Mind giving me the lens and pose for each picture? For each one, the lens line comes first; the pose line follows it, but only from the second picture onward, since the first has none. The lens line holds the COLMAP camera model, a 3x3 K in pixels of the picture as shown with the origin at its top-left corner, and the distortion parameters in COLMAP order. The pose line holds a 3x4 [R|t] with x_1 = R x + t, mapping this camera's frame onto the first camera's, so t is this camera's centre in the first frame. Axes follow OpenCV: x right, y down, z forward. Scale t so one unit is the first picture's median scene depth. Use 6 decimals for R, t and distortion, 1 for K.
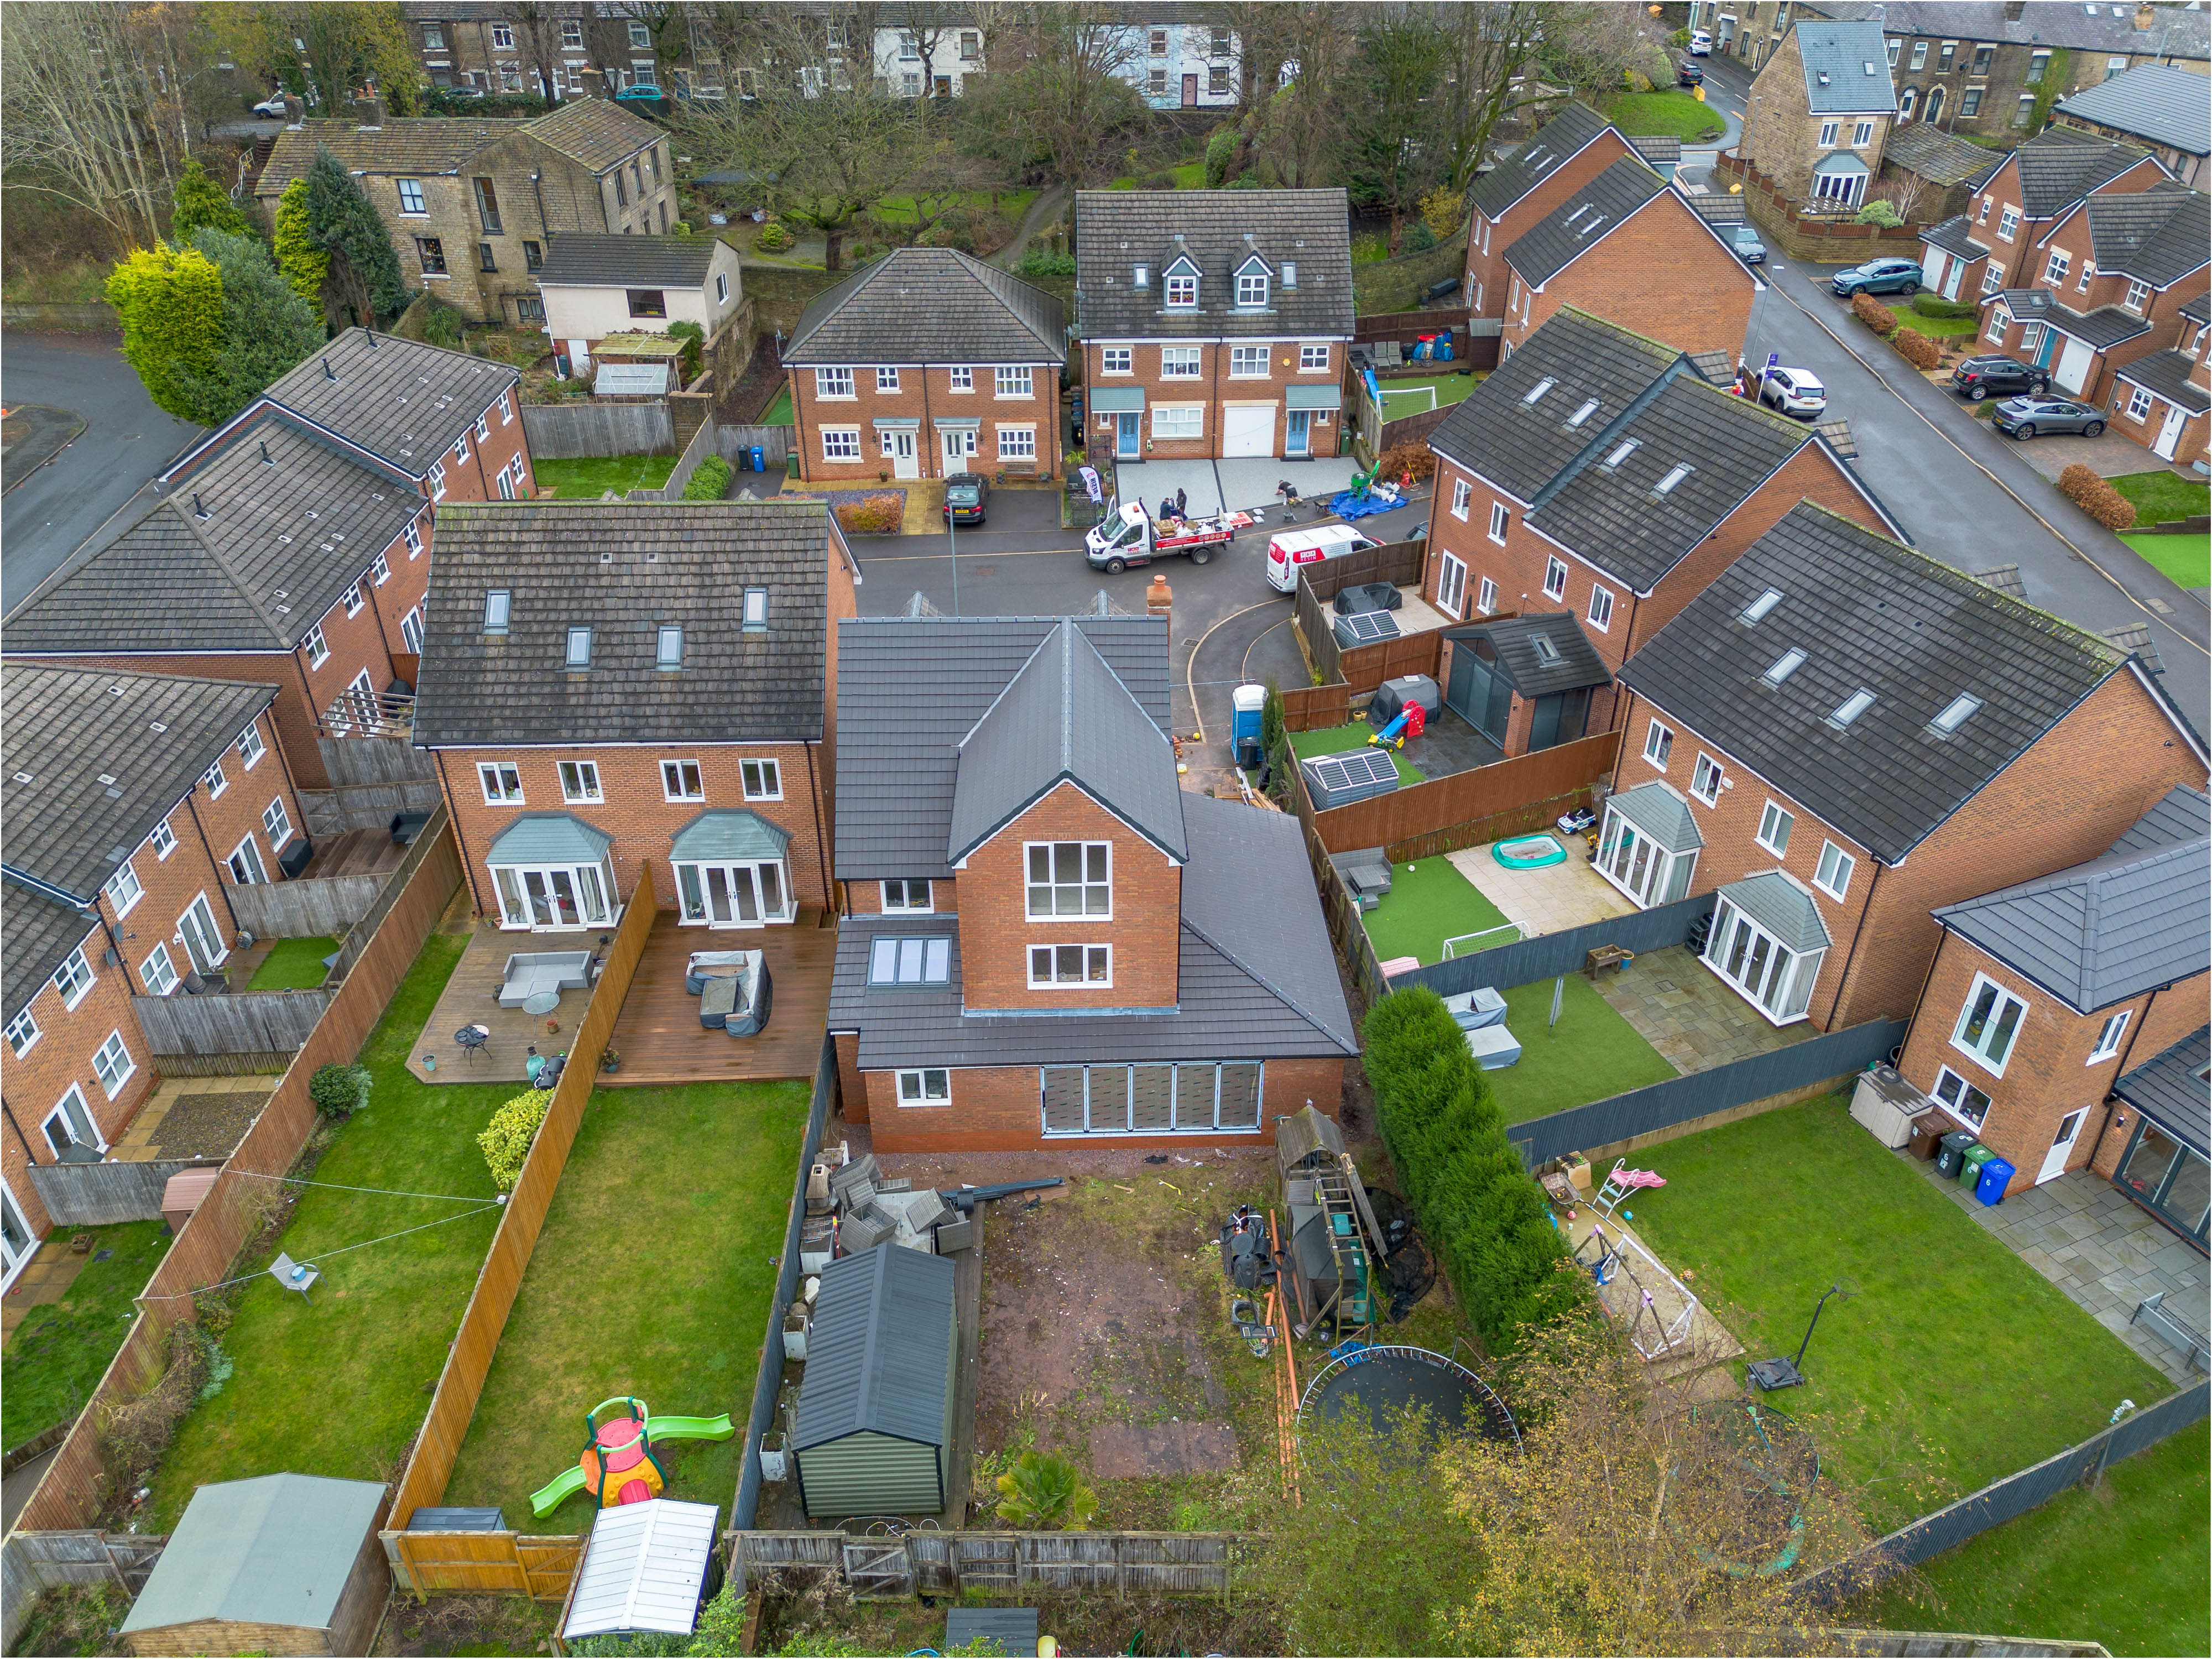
lens RADIAL K [[1564.1, 0, 1116.3], [0, 1564.1, 823.1], [0, 0, 1]] dist [0.033549, -0.003499]
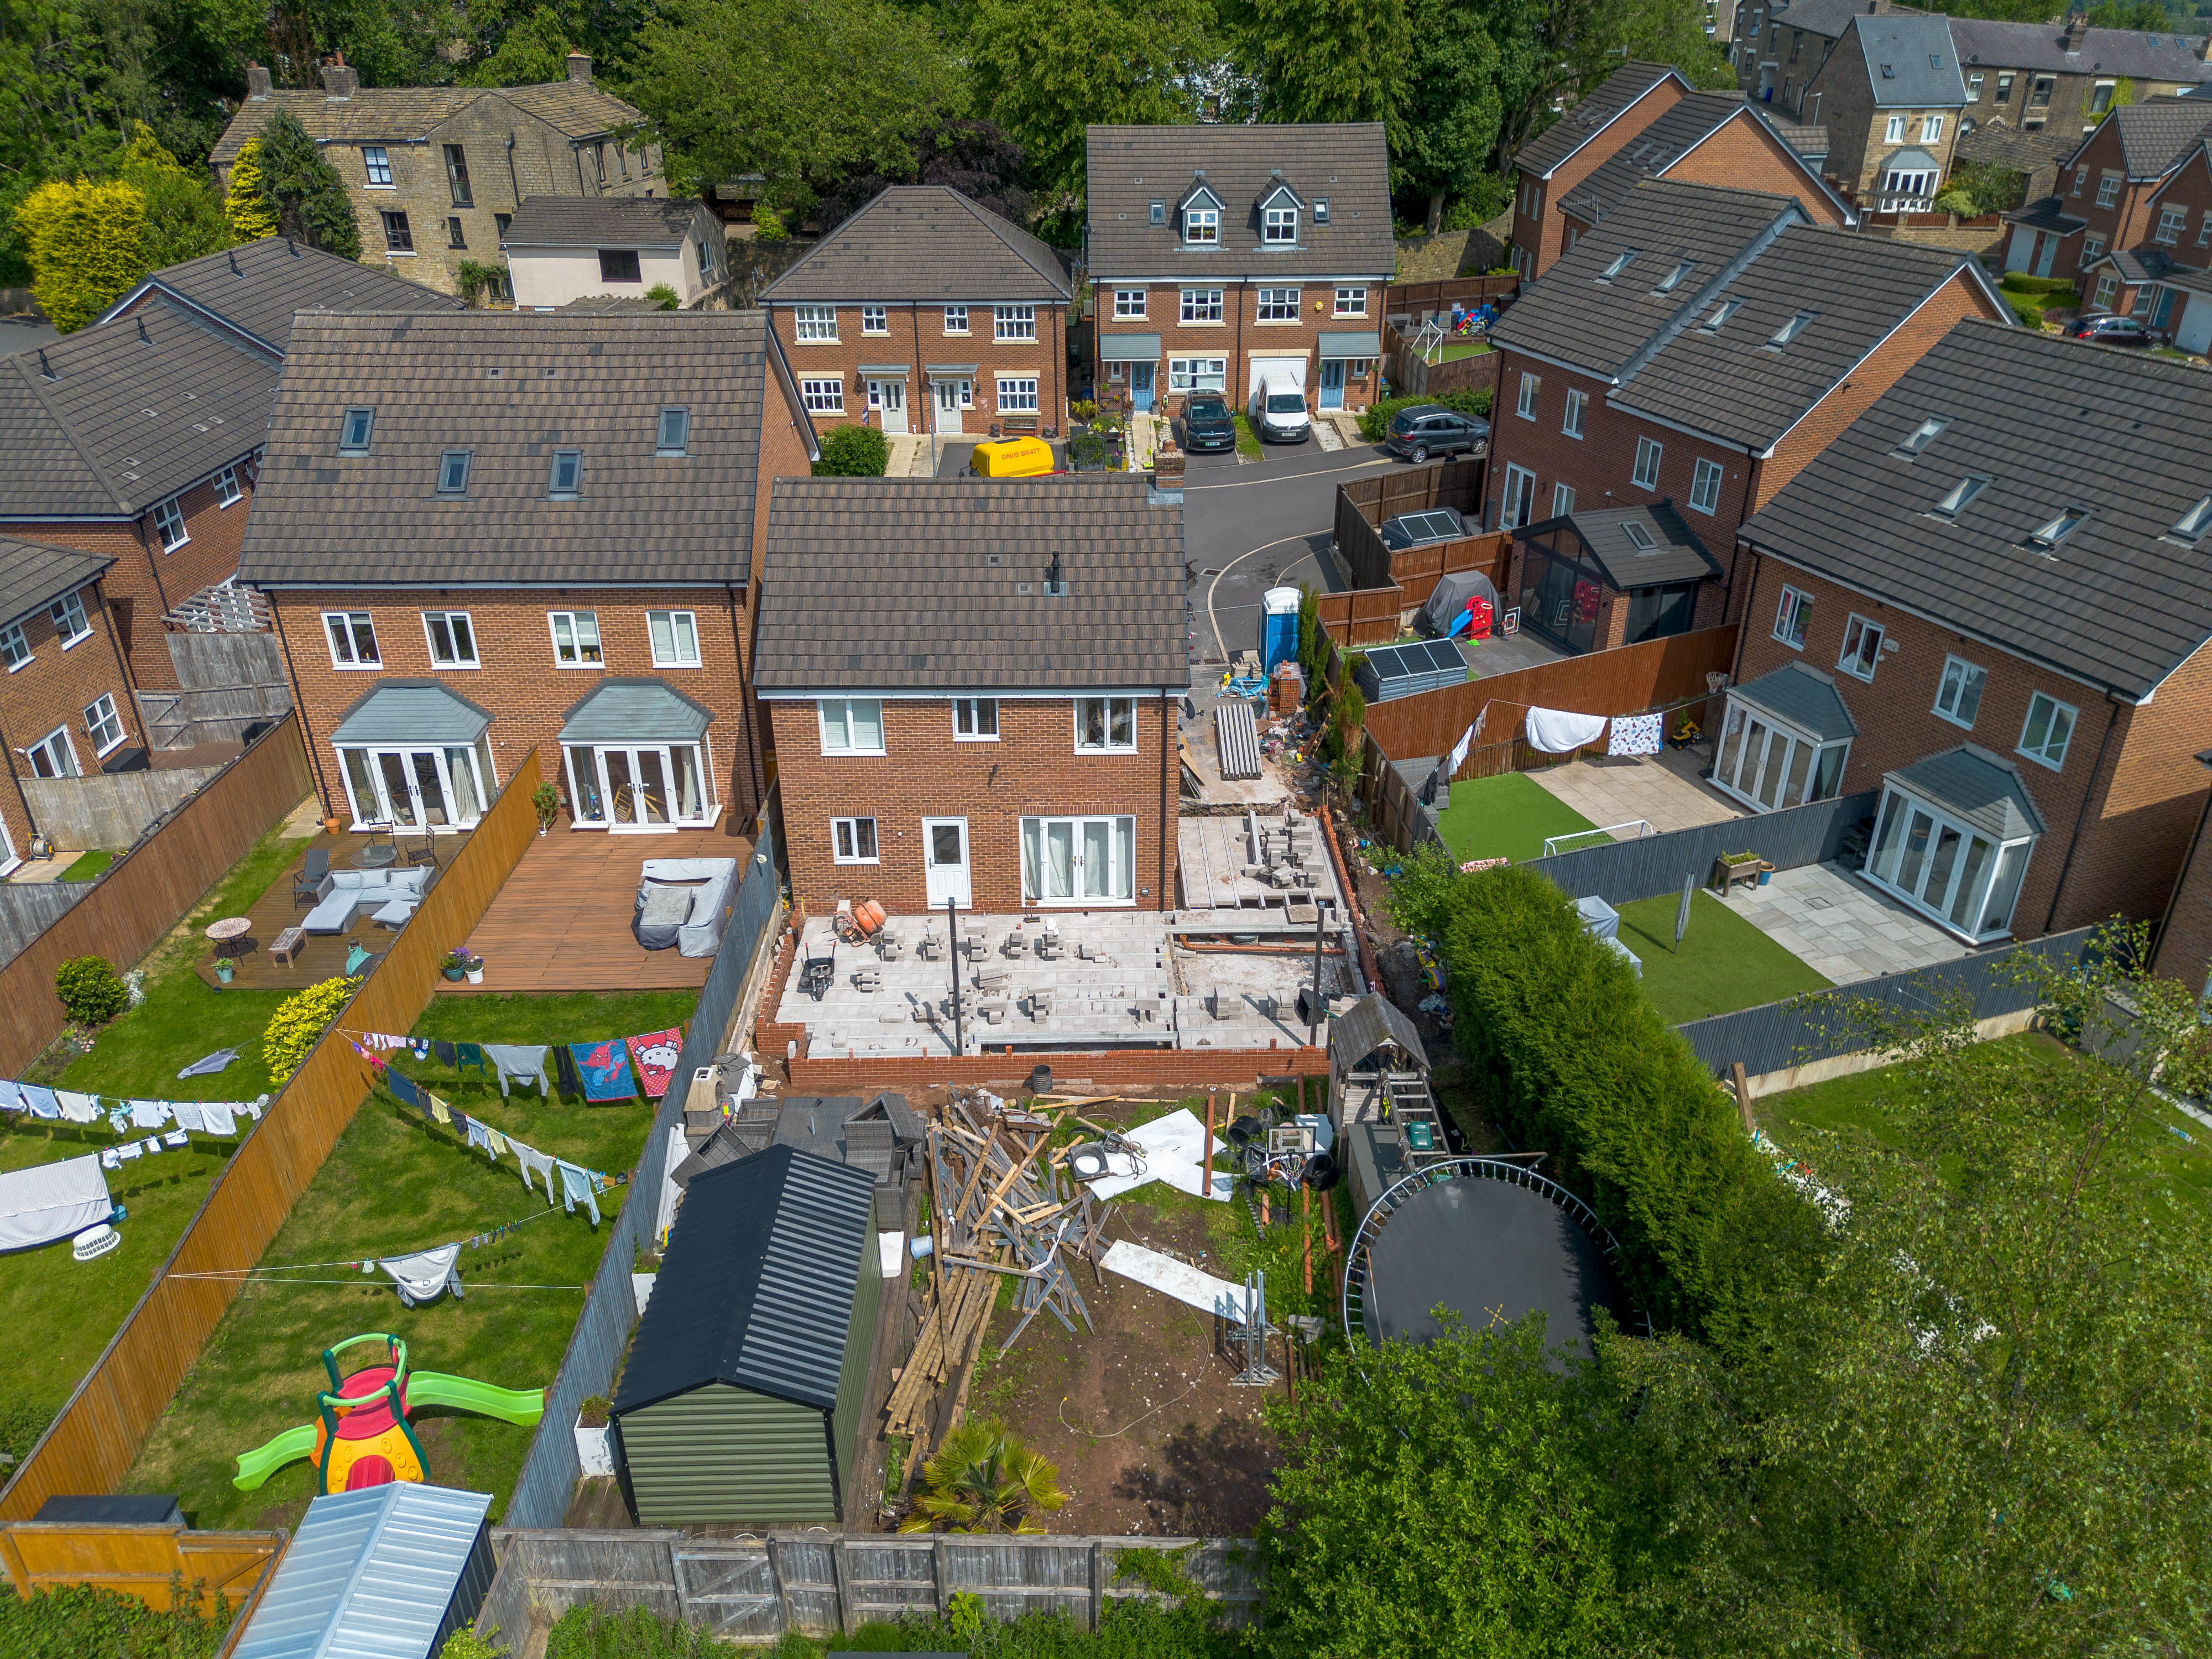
lens RADIAL K [[1575.9, 0, 1106.0], [0, 1575.9, 829.5], [0, 0, 1]] dist [0.021777, 0.000467]
pose [[0.999766, 0.003475, -0.021367, 0.007154], [-0.005253, 0.996474, -0.083743, 0.082523], [0.021000, 0.083836, 0.996258, 0.125370]]
